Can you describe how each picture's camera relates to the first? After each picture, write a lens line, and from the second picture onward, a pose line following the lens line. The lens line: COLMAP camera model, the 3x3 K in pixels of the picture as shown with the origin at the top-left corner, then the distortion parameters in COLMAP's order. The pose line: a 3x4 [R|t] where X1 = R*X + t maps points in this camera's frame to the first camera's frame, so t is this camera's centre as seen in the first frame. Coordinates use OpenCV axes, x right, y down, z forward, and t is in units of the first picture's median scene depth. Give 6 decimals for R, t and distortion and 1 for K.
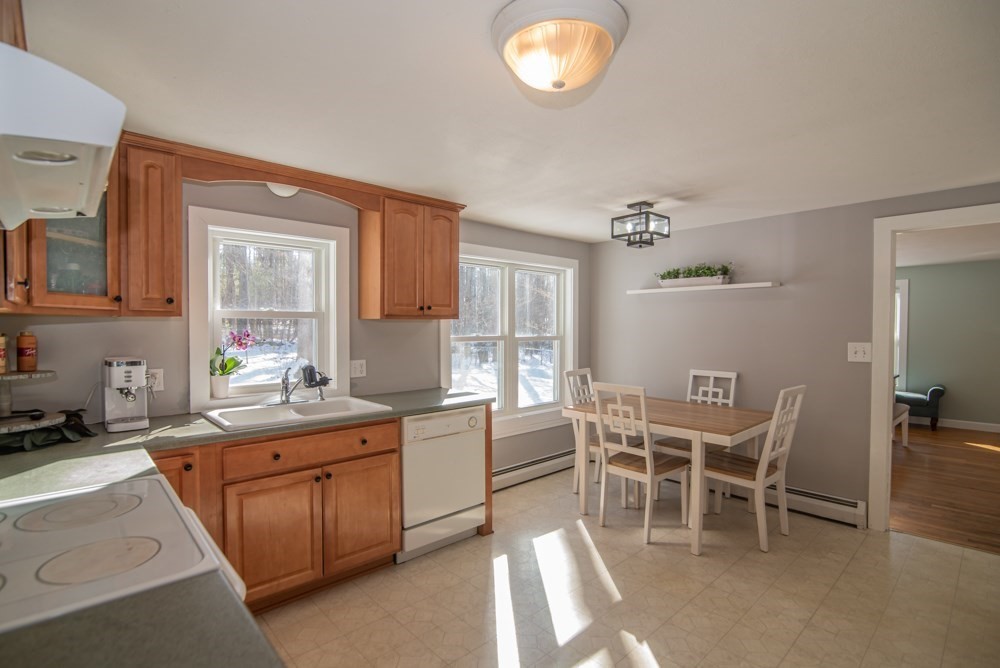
lens RADIAL K [[466.5, 0, 496.3], [0, 466.5, 335.8], [0, 0, 1]] dist [-0.013988, -0.000071]
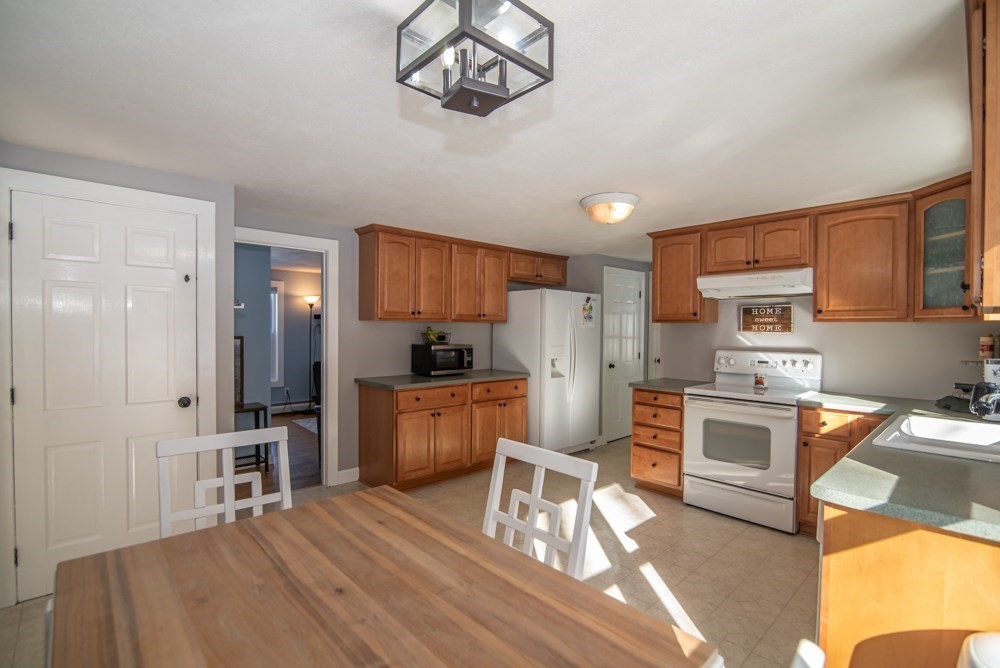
lens RADIAL K [[466.5, 0, 496.3], [0, 466.5, 335.8], [0, 0, 1]] dist [-0.013988, -0.000071]
pose [[-0.999892, -0.005520, -0.013616, 0.358858], [-0.005985, 0.999391, 0.034364, -0.028714], [0.013418, 0.034442, -0.999317, 1.672621]]
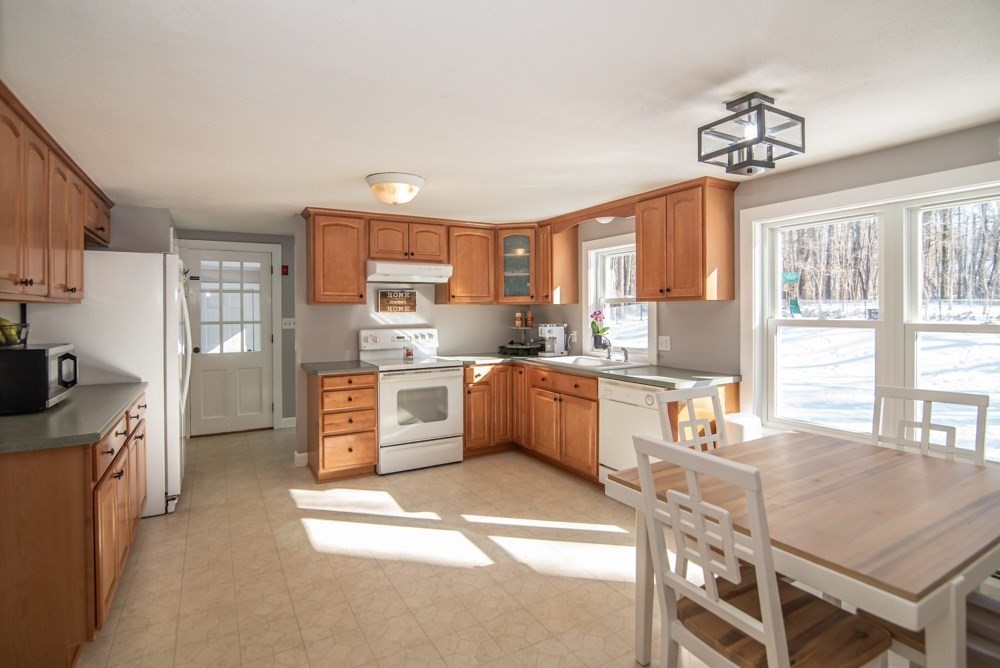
lens RADIAL K [[494.2, 0, 499.2], [0, 494.2, 313.5], [0, 0, 1]] dist [-0.002190, -0.000034]
pose [[-0.205292, 0.006345, -0.978680, 1.204379], [-0.012294, 0.999883, 0.009061, -0.012958], [0.978623, 0.013892, -0.205190, 0.999949]]
